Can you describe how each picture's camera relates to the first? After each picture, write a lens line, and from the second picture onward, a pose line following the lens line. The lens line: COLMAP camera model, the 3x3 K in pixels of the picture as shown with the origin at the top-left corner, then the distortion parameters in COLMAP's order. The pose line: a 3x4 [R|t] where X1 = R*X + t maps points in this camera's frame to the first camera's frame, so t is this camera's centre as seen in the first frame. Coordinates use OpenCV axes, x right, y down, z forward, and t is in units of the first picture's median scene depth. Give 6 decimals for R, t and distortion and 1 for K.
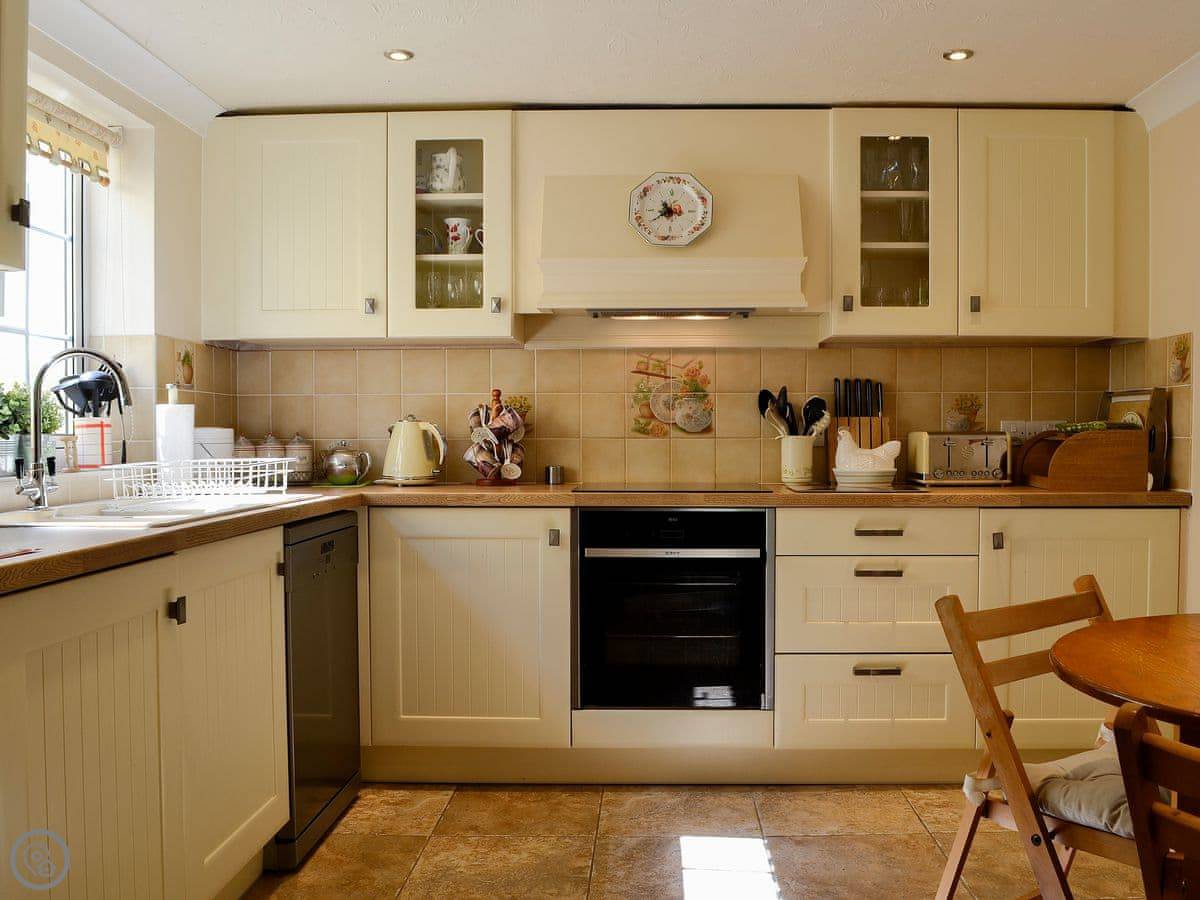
lens RADIAL K [[1054.7, 0, 600.0], [0, 1054.7, 450.0], [0, 0, 1]] dist [-0.074370, 0.005149]
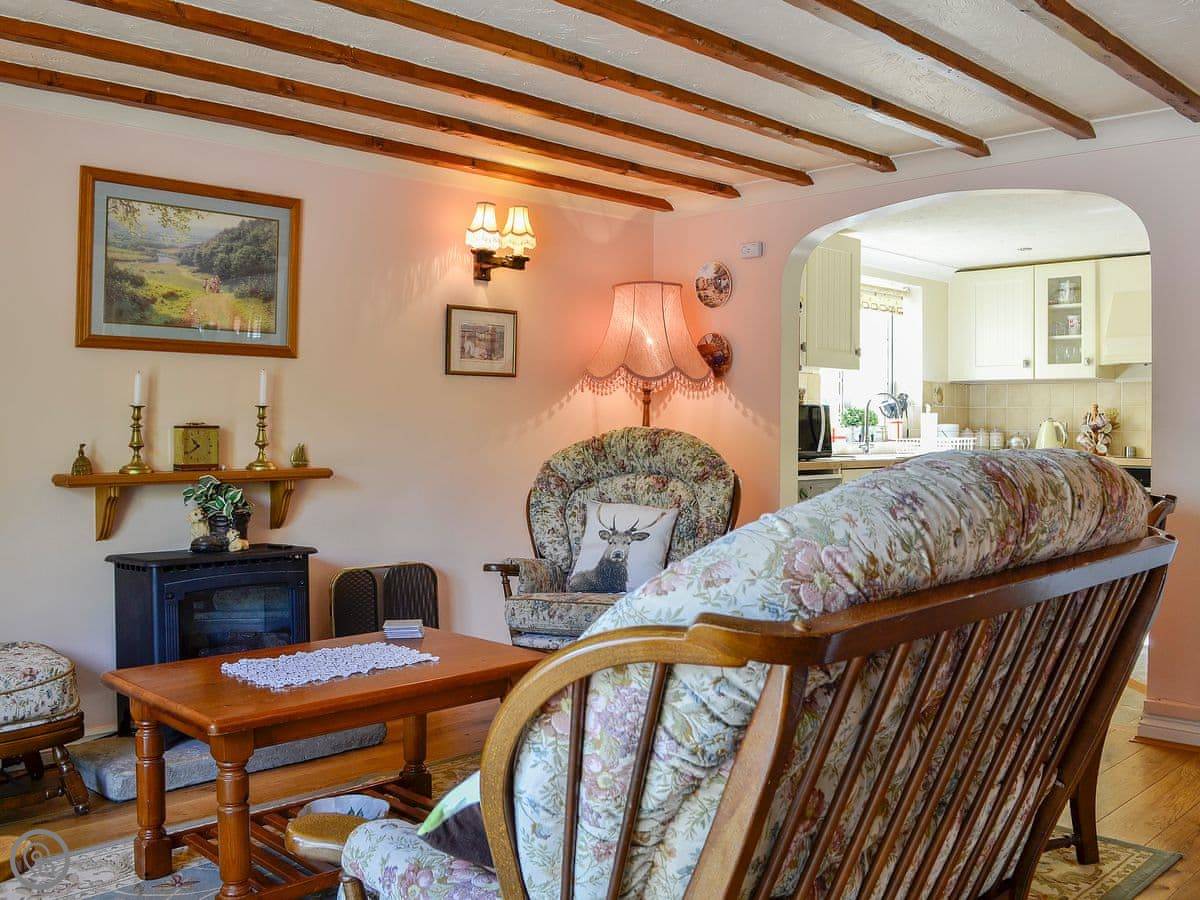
lens RADIAL K [[1054.7, 0, 600.0], [0, 1054.7, 450.0], [0, 0, 1]] dist [-0.074370, 0.005149]
pose [[0.702352, 0.022075, -0.711488, 0.625875], [-0.021996, 0.999715, 0.009305, 0.026662], [0.711490, 0.009115, 0.702637, -0.967675]]
